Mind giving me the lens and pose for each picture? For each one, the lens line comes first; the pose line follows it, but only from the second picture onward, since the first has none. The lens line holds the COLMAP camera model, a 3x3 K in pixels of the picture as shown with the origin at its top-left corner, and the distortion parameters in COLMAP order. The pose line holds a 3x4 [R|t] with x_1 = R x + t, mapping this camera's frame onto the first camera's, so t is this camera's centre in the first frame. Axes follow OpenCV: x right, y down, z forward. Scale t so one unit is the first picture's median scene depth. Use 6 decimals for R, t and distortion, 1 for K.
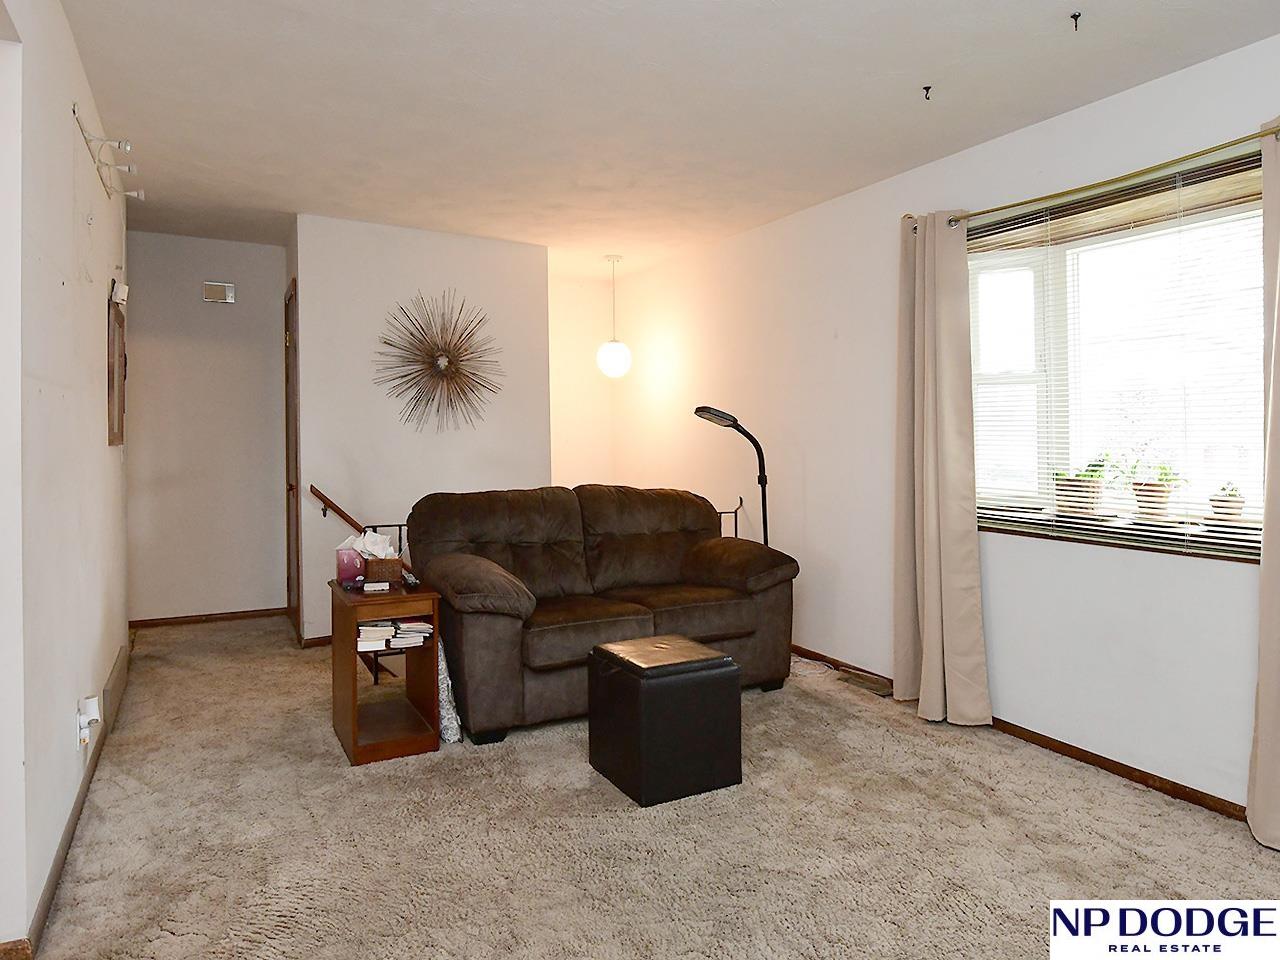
lens RADIAL K [[808.3, 0, 639.5], [0, 808.3, 485.2], [0, 0, 1]] dist [-0.008090, -0.002675]
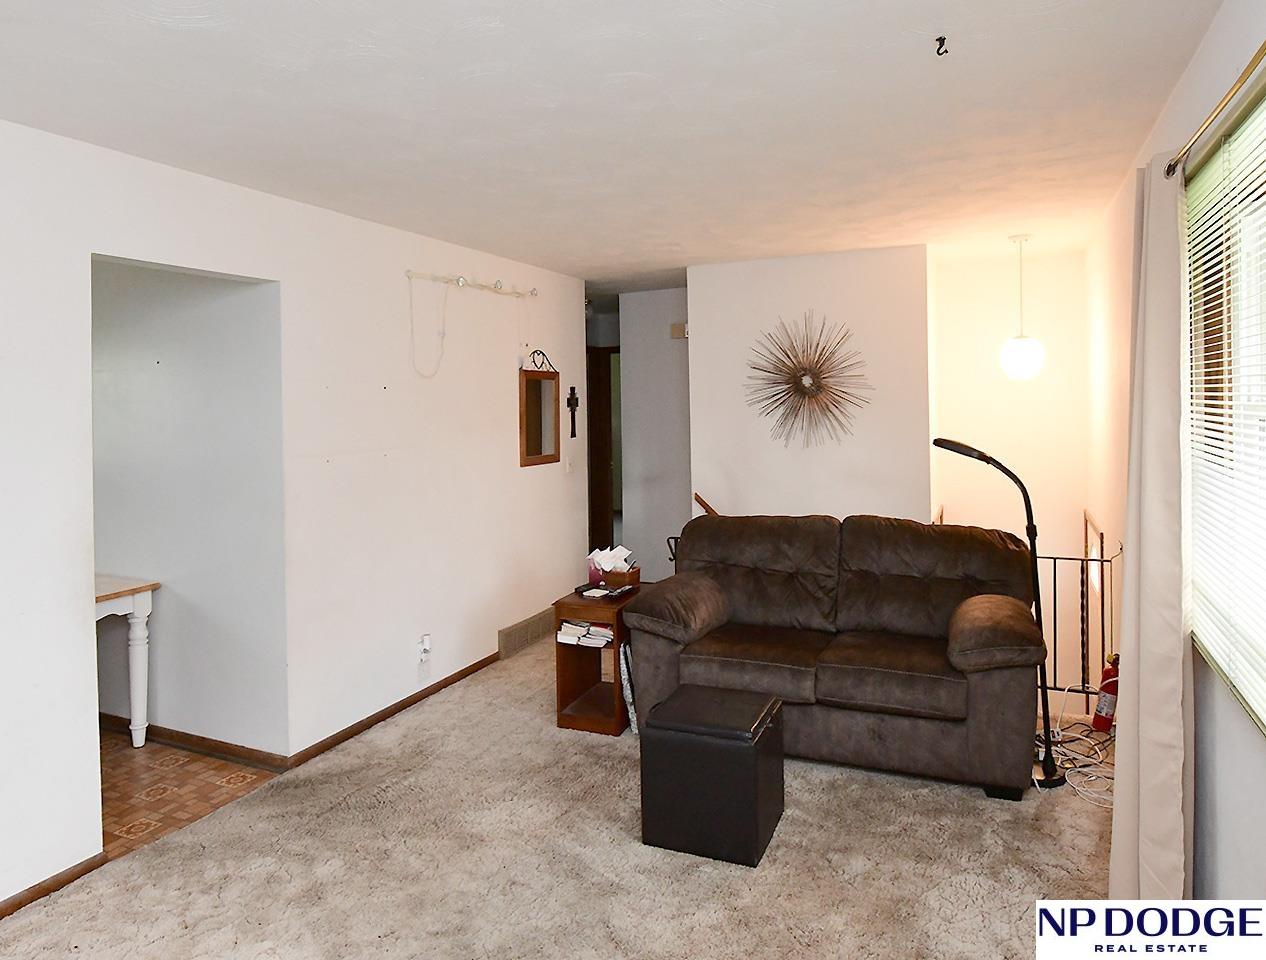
lens RADIAL K [[802.1, 0, 629.1], [0, 802.1, 470.5], [0, 0, 1]] dist [-0.016046, 0.000864]
pose [[0.596496, 0.044824, -0.801364, 0.551298], [-0.016732, 0.998917, 0.043420, -0.094645], [0.802442, -0.012491, 0.596600, 0.240240]]
